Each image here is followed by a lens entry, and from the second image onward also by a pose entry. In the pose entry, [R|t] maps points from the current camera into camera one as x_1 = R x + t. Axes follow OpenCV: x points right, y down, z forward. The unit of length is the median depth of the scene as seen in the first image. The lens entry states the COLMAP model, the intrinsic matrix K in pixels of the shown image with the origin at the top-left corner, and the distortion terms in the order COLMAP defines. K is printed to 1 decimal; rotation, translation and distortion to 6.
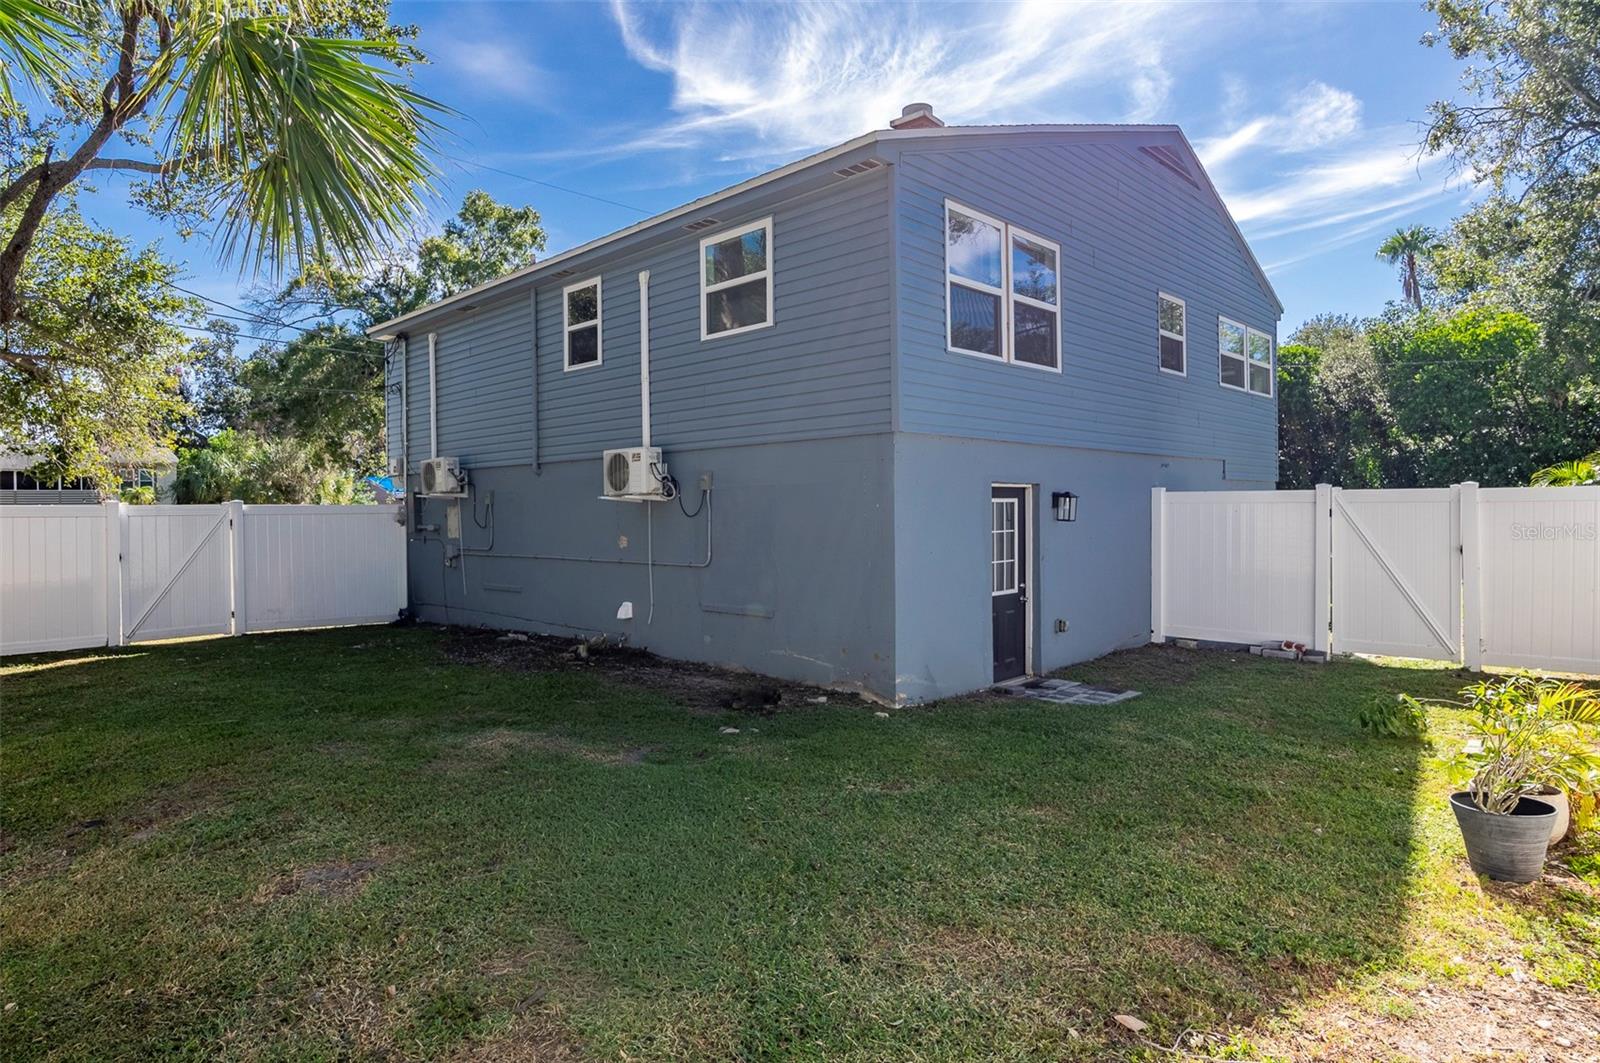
lens RADIAL K [[890.1, 0, 799.7], [0, 890.1, 509.3], [0, 0, 1]] dist [-0.000492, -0.000502]
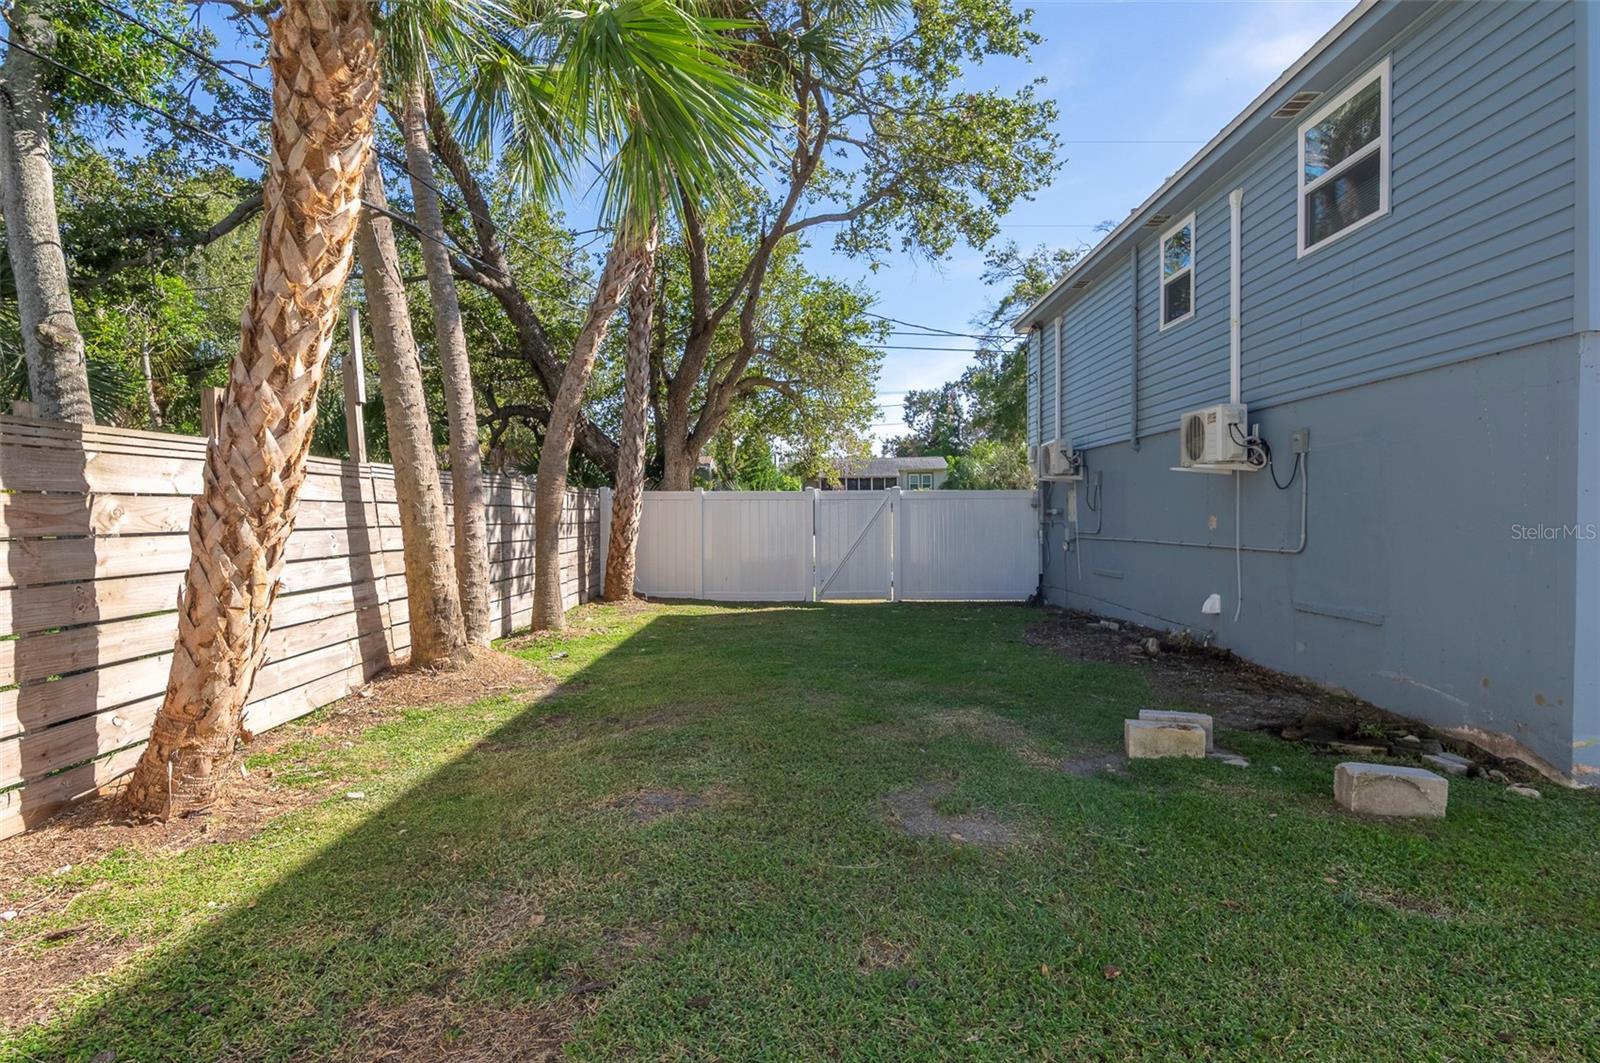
lens RADIAL K [[859.3, 0, 800.0], [0, 859.3, 531.5], [0, 0, 1]] dist [0.000182, -0.001510]
pose [[0.693957, 0.019456, -0.719753, 0.126458], [-0.000257, 0.999641, 0.026774, 0.025319], [0.720016, -0.018395, 0.693713, 0.167112]]
